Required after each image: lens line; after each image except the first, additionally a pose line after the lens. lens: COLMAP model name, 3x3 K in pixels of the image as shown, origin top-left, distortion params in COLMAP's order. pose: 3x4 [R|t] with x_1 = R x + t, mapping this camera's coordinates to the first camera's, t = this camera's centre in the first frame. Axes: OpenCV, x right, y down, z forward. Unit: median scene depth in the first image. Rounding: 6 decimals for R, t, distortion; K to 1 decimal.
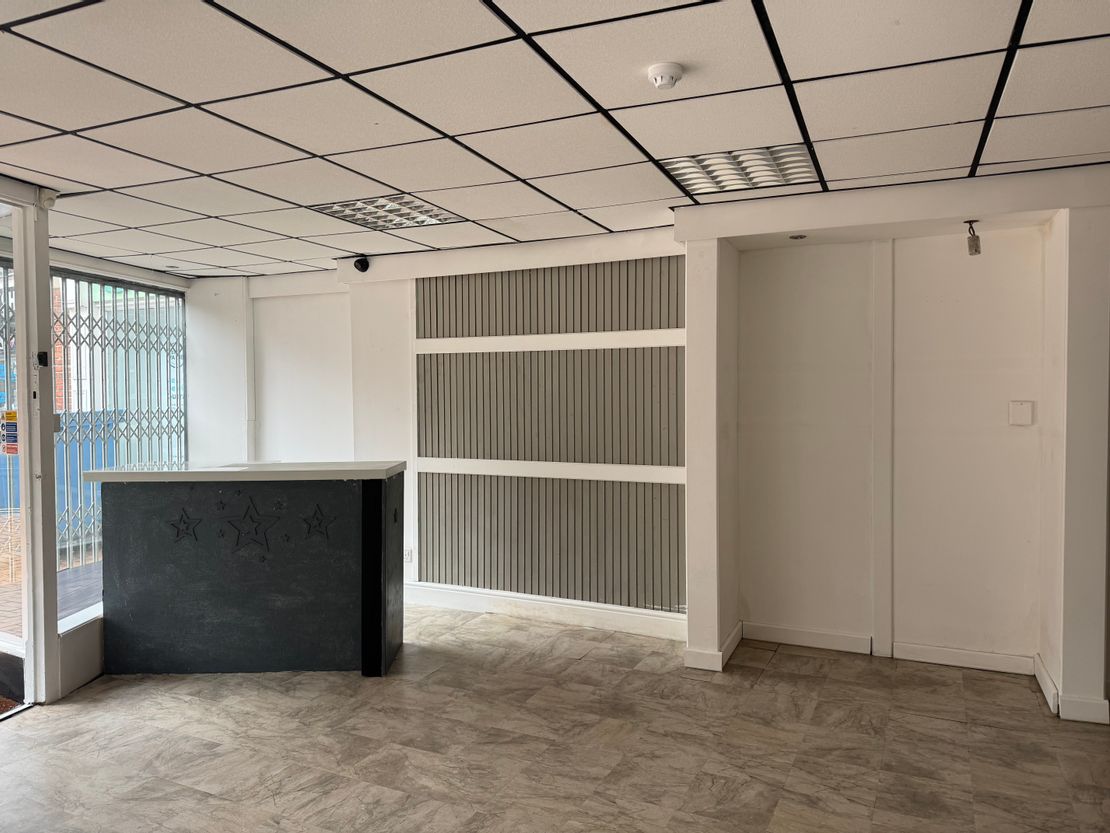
lens RADIAL K [[776.9, 0, 555.0], [0, 776.9, 416.5], [0, 0, 1]] dist [0.002823, 0.000150]
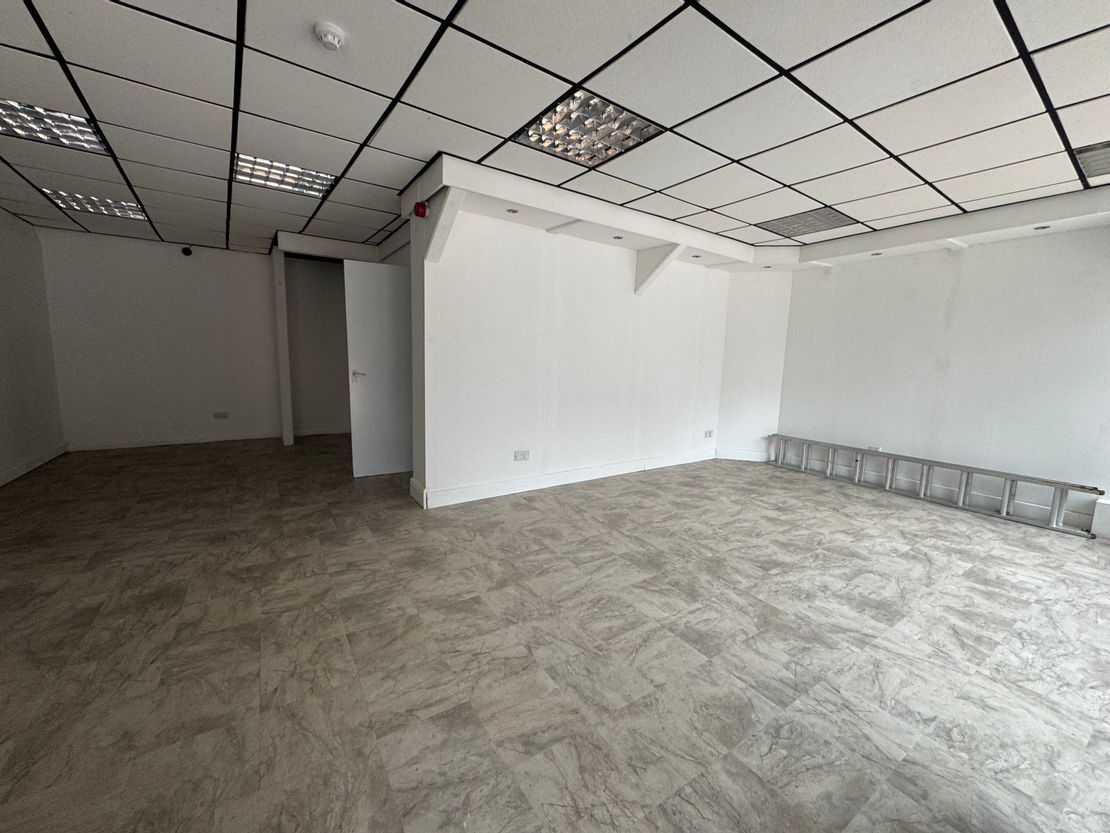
lens RADIAL K [[441.2, 0, 555.0], [0, 441.2, 416.5], [0, 0, 1]] dist [-0.001799, -0.000144]
pose [[-0.862963, -0.086153, 0.497868, -0.454838], [-0.009043, 0.987832, 0.155264, 0.047223], [-0.505186, 0.129485, -0.853241, 1.159019]]
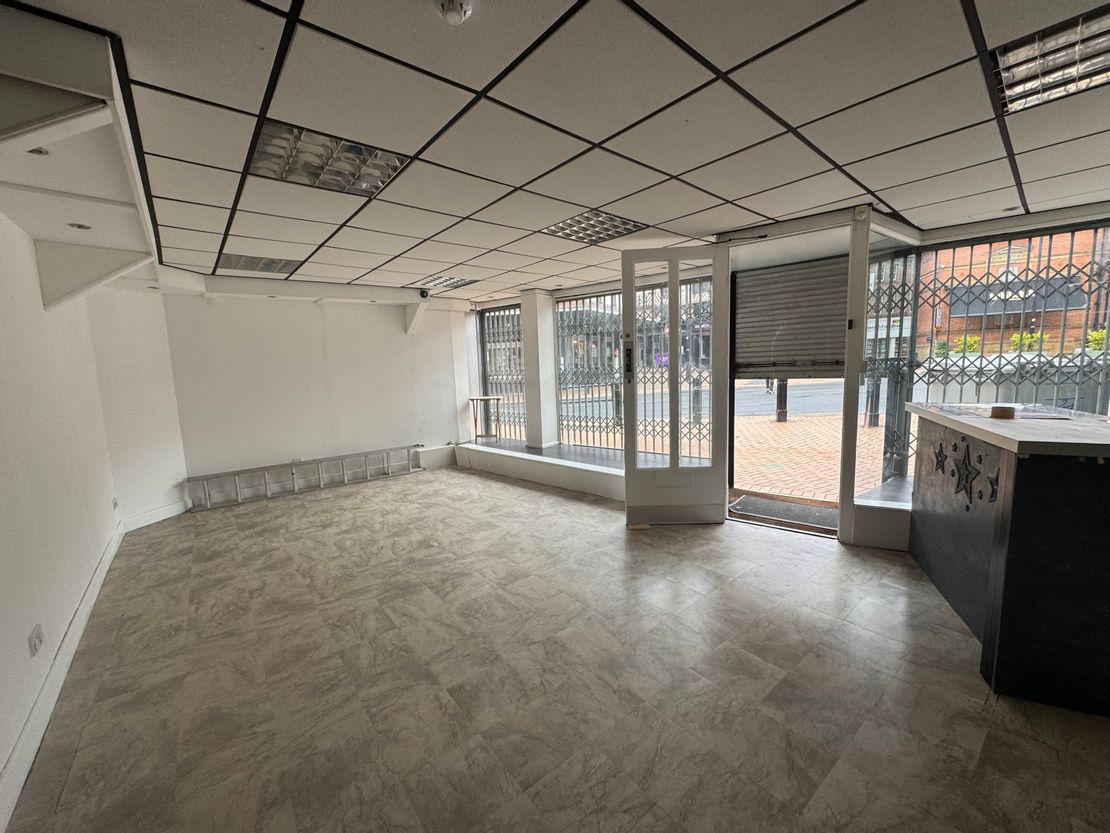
lens RADIAL K [[441.2, 0, 555.0], [0, 441.2, 416.5], [0, 0, 1]] dist [-0.001799, -0.000144]
pose [[-0.429478, 0.130602, -0.893584, 0.466910], [0.014295, 0.990347, 0.137873, -0.026061], [0.902964, 0.046439, -0.427199, 1.032908]]
